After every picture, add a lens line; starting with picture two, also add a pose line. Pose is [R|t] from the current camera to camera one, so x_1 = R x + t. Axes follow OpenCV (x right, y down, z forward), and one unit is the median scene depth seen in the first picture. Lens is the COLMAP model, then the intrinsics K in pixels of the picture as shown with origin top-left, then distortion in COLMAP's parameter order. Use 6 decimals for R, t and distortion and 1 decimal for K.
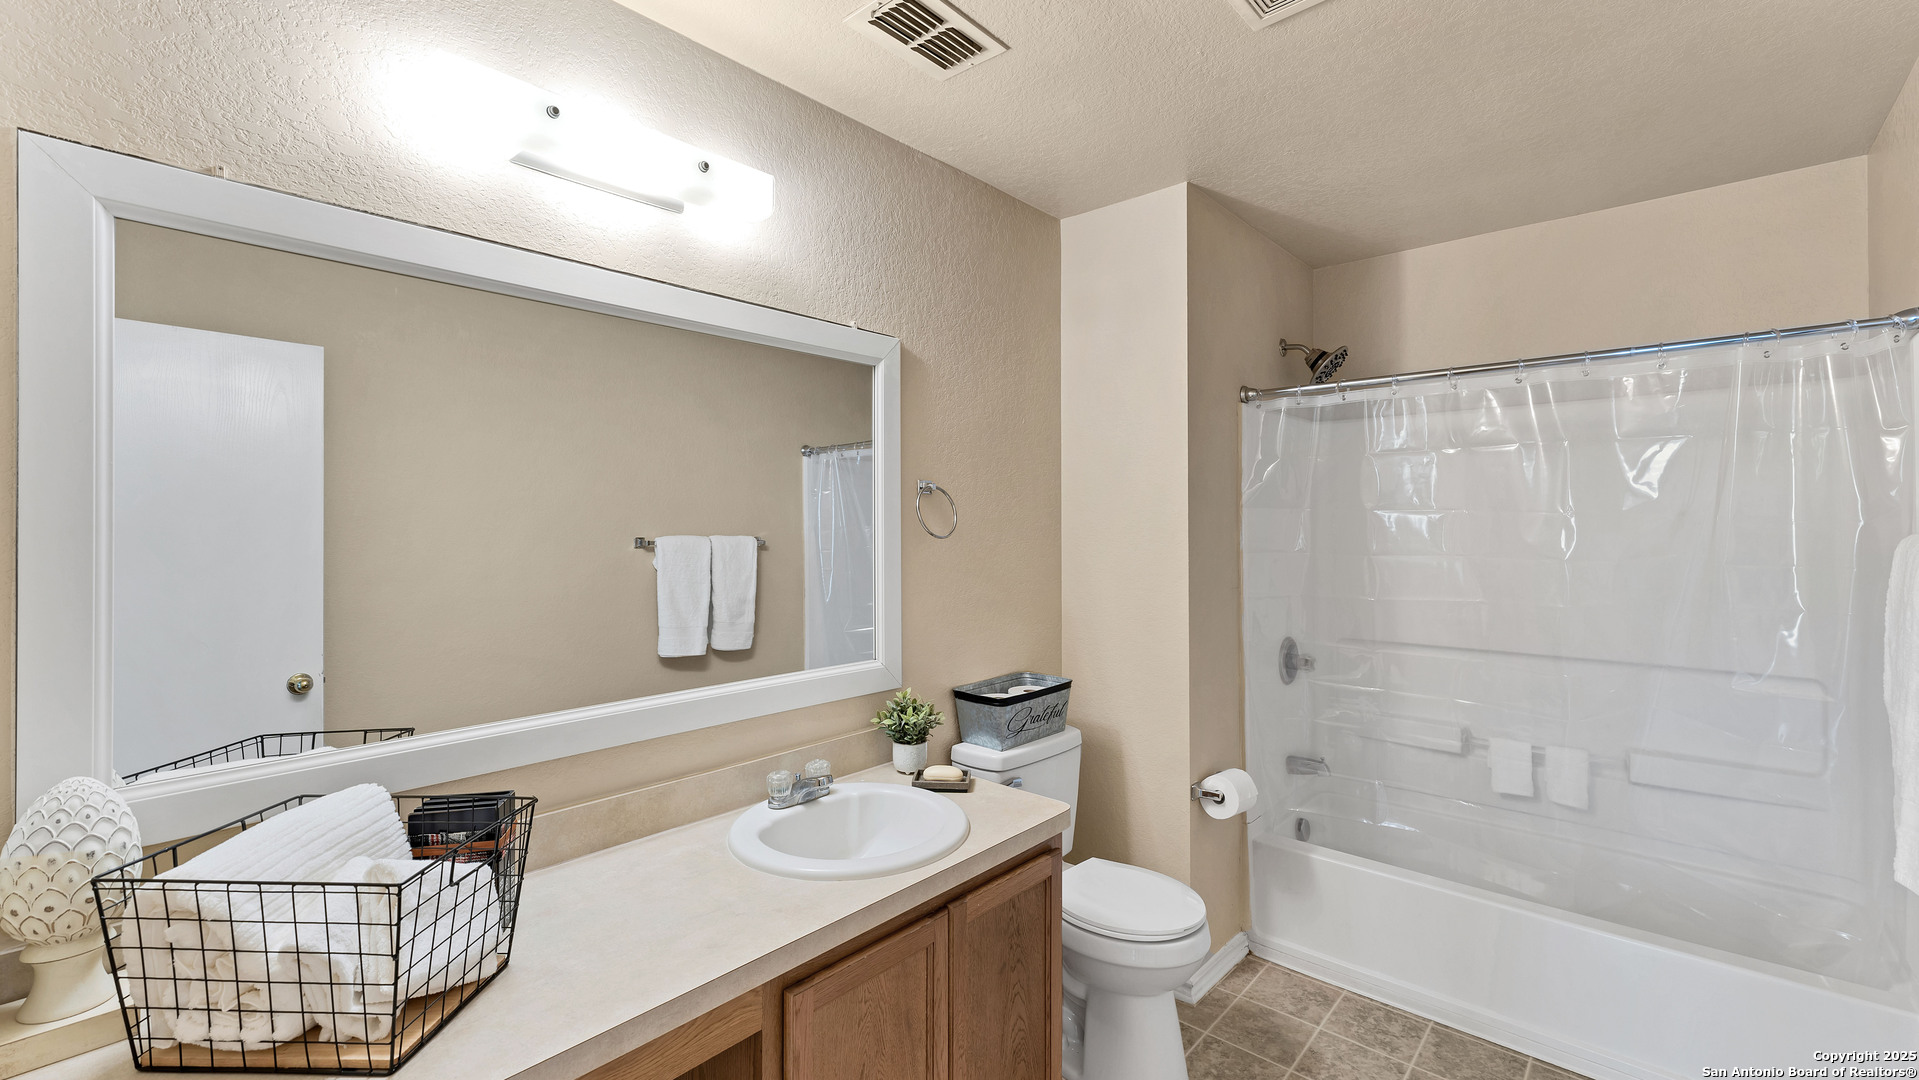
lens RADIAL K [[782.8, 0, 967.3], [0, 782.8, 527.2], [0, 0, 1]] dist [0.001191, -0.000013]
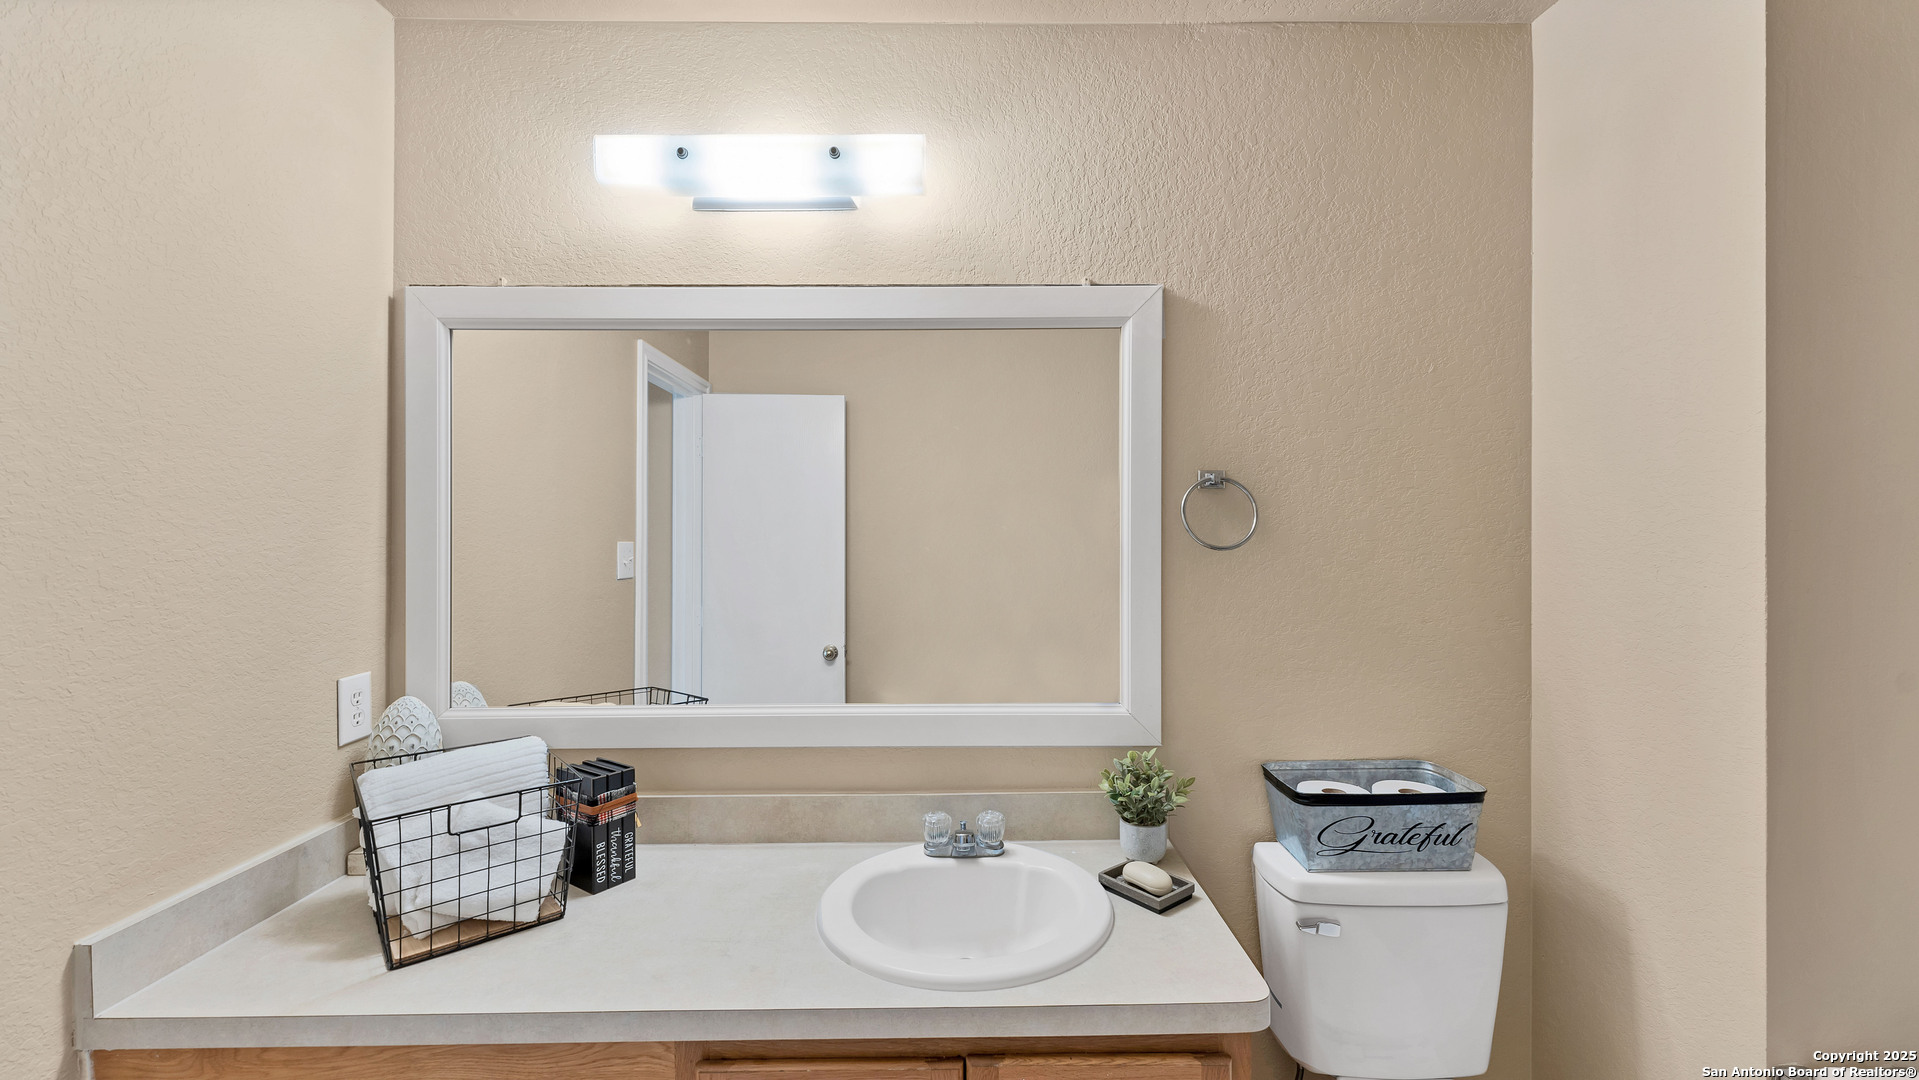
lens RADIAL K [[781.0, 0, 959.5], [0, 781.0, 540.0], [0, 0, 1]] dist [0.000718, 0.000344]
pose [[0.680205, 0.007607, -0.732983, 0.358047], [0.000313, 0.999943, 0.010667, -0.003430], [0.733022, -0.007485, 0.680164, 0.364599]]
